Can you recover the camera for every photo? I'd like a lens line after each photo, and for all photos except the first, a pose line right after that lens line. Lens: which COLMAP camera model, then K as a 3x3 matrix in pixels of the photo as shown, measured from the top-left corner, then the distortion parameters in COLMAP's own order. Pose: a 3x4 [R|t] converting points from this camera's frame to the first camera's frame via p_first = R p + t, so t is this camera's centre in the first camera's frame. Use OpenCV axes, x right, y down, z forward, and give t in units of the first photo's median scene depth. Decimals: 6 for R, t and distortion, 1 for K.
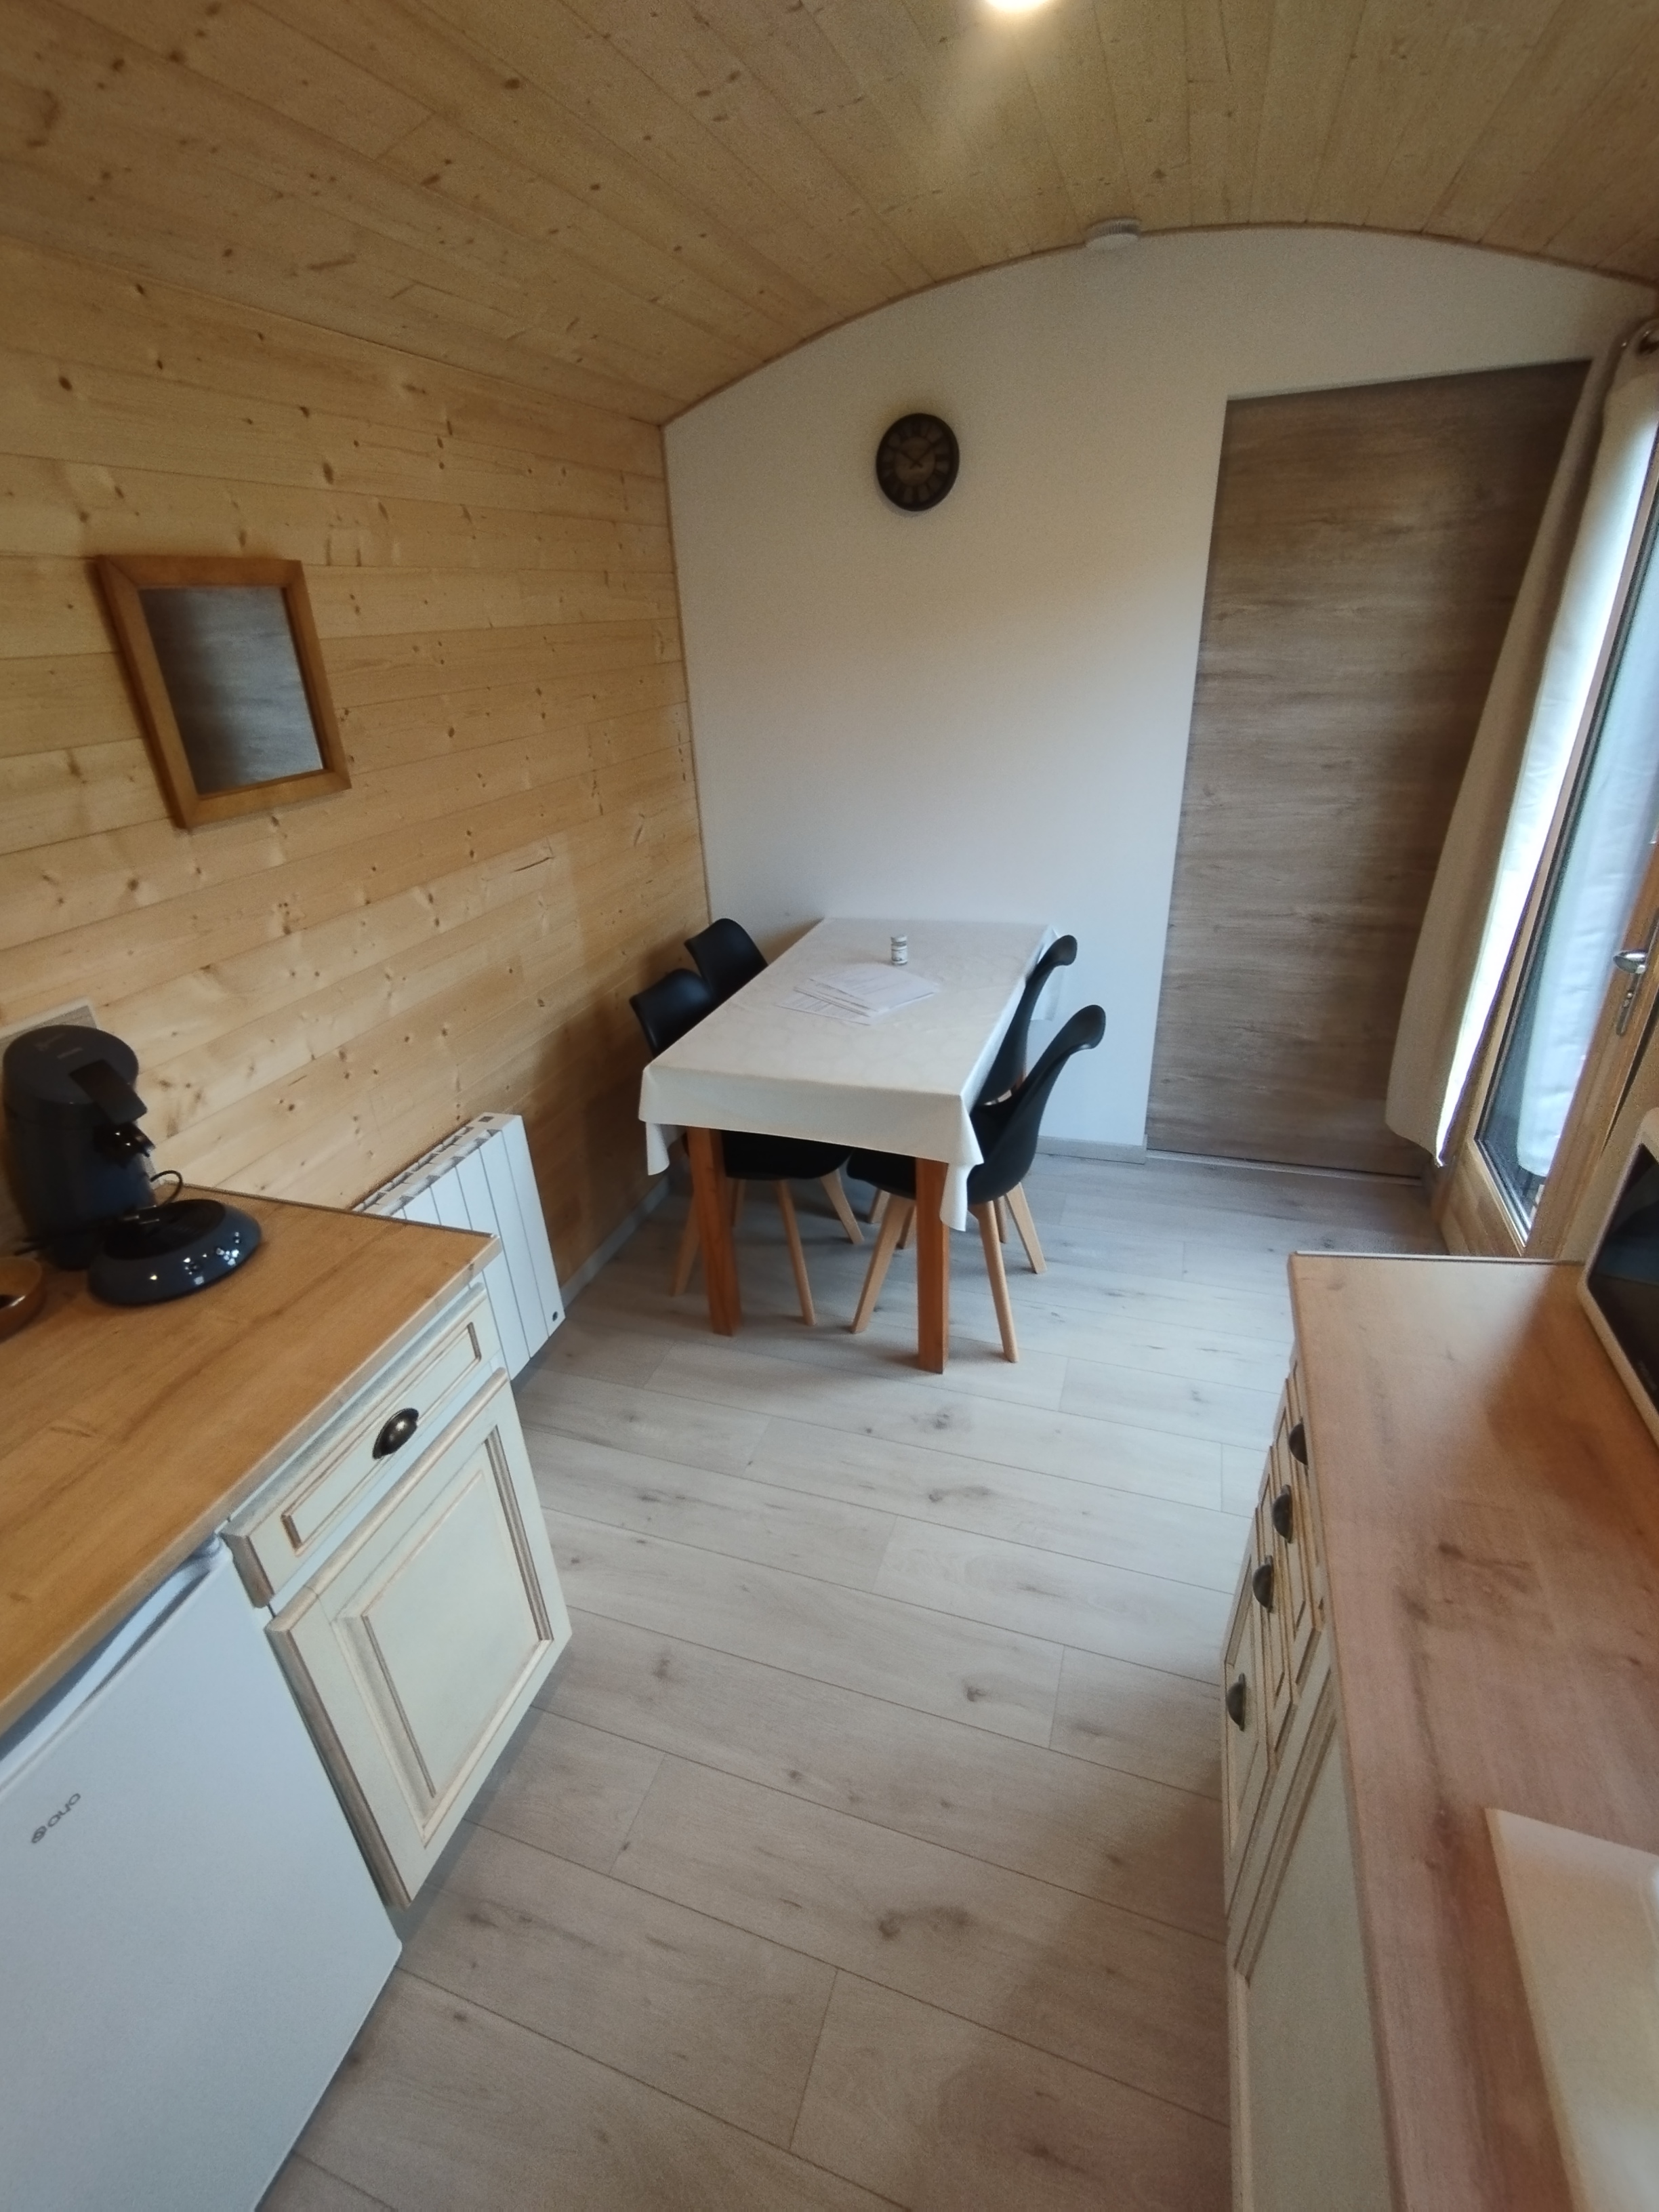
lens RADIAL K [[990.0, 0, 803.2], [0, 990.0, 1115.1], [0, 0, 1]] dist [0.000719, 0.000659]
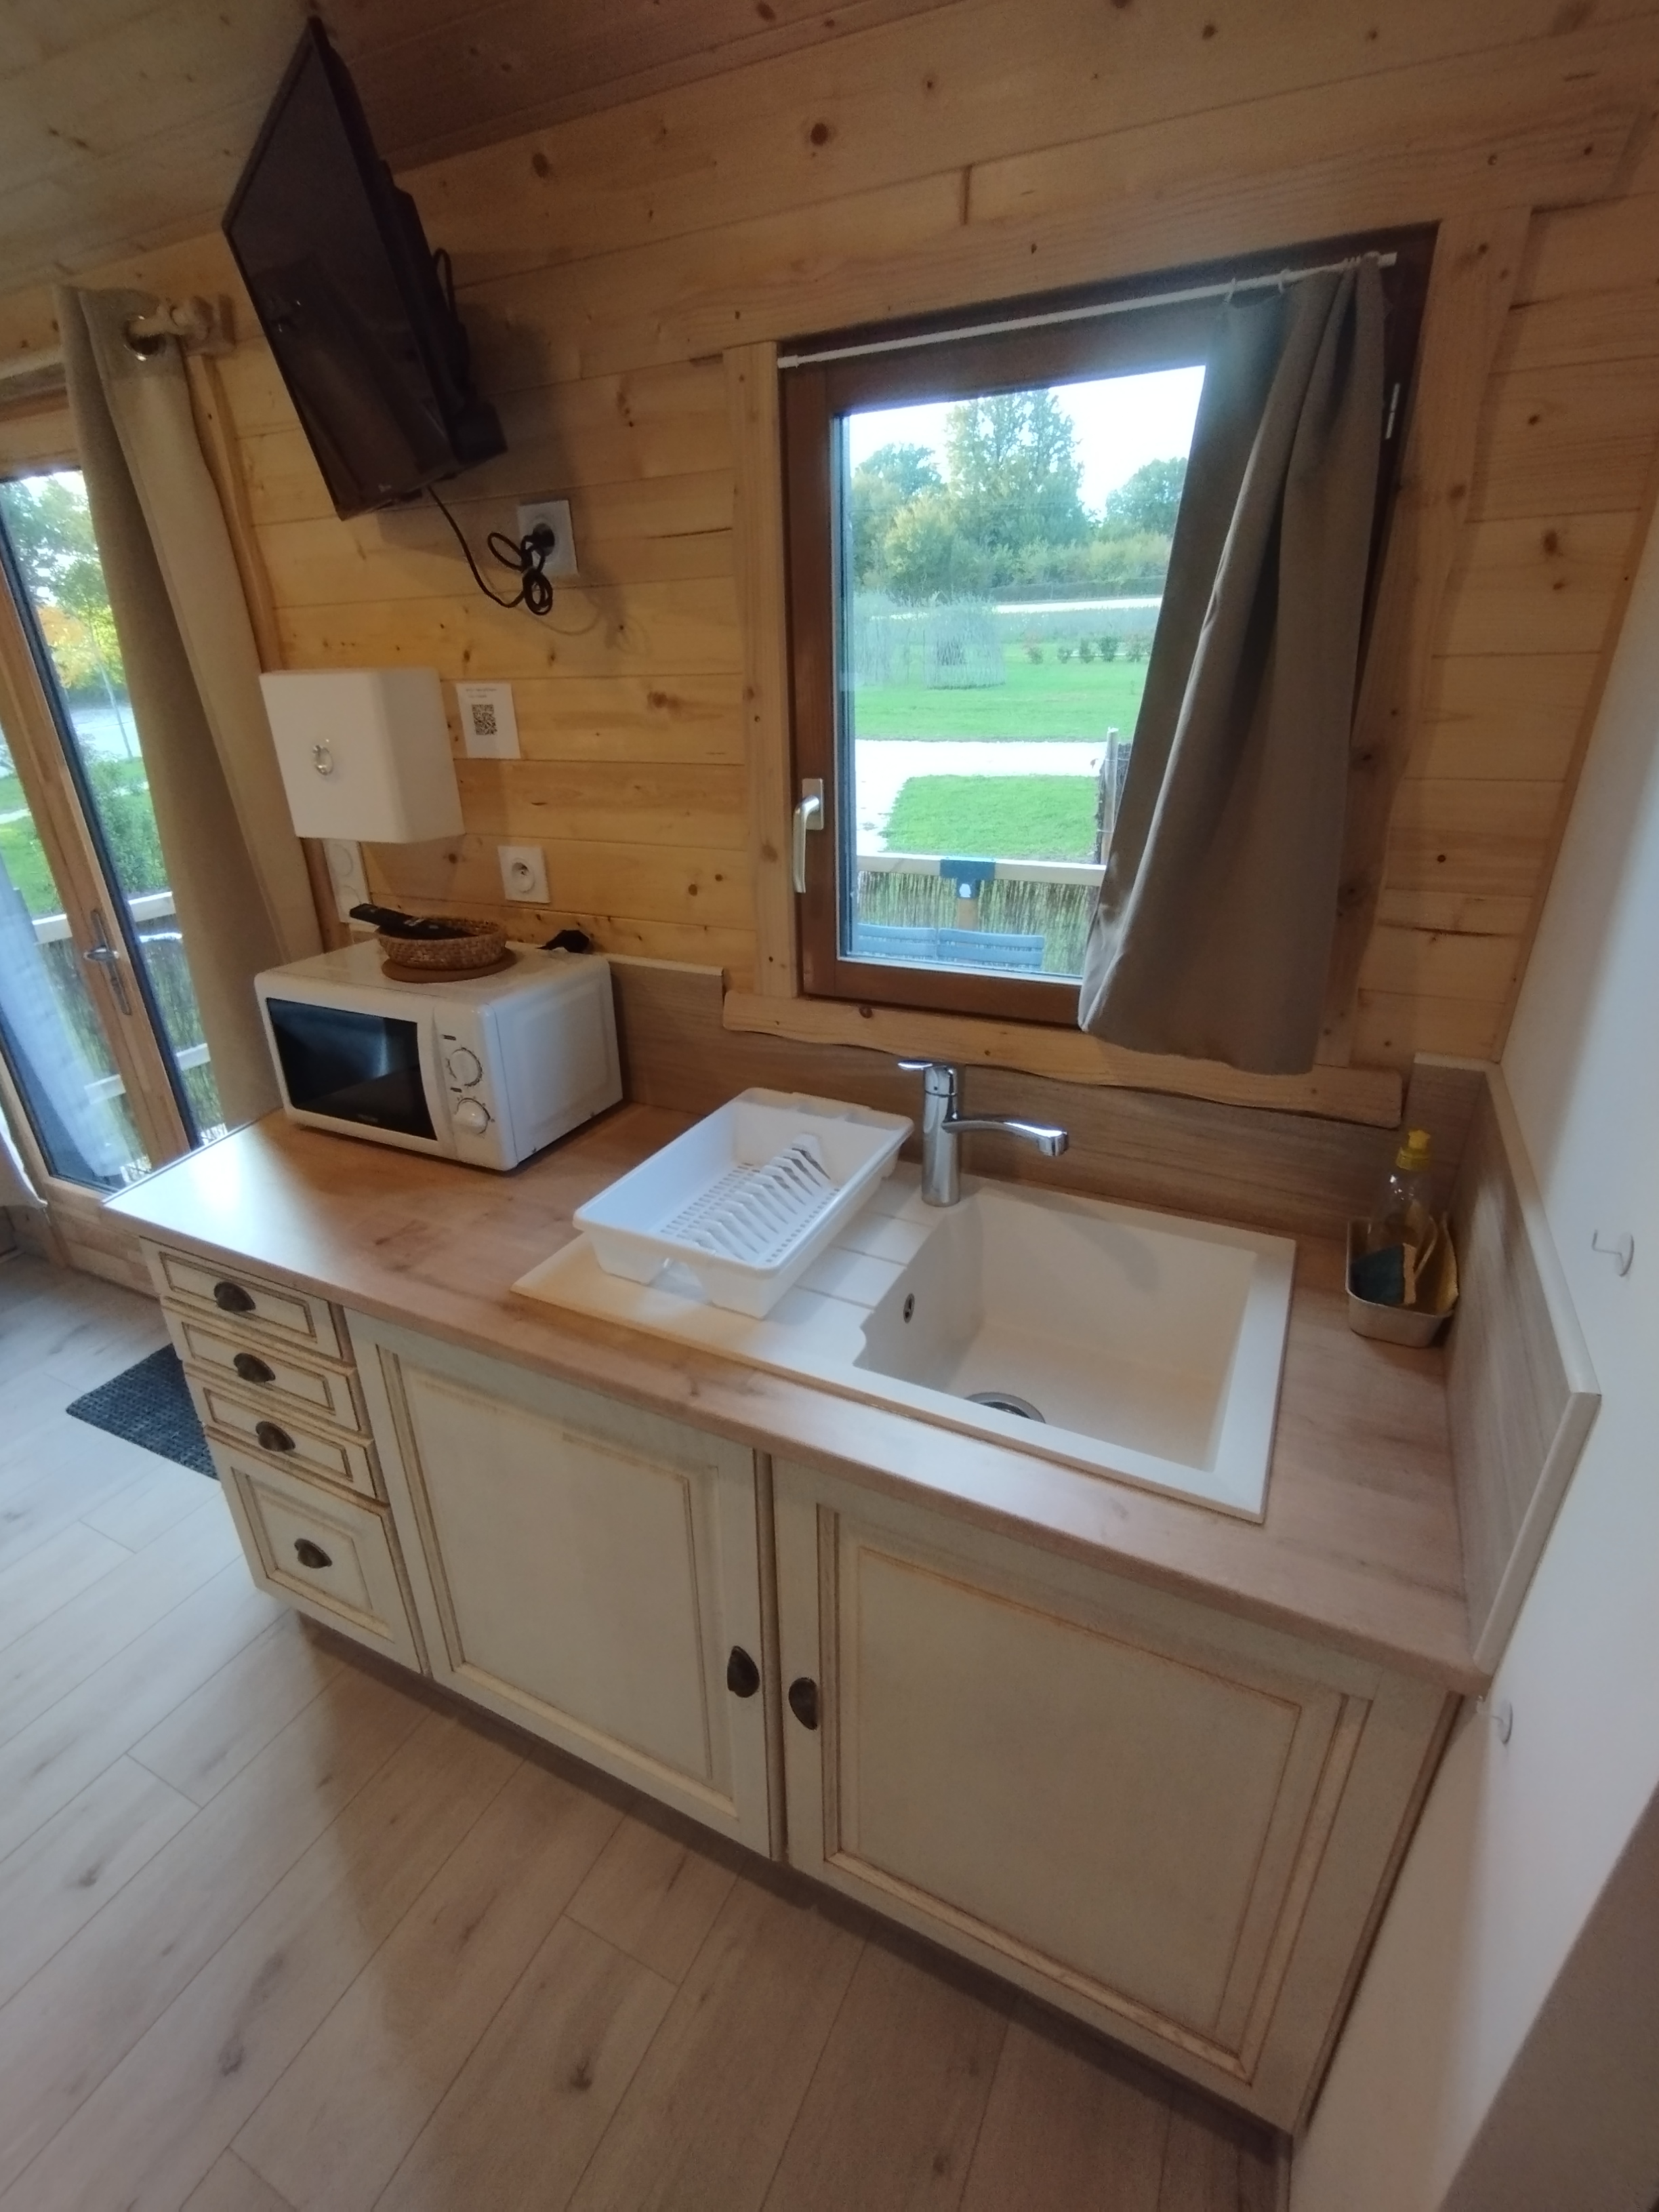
lens RADIAL K [[1013.2, 0, 815.4], [0, 1013.2, 1130.7], [0, 0, 1]] dist [0.000675, 0.000662]
pose [[0.113025, -0.362945, 0.924930, -0.454739], [0.461504, 0.843562, 0.274621, 0.145701], [-0.879909, 0.395820, 0.262844, -0.009316]]
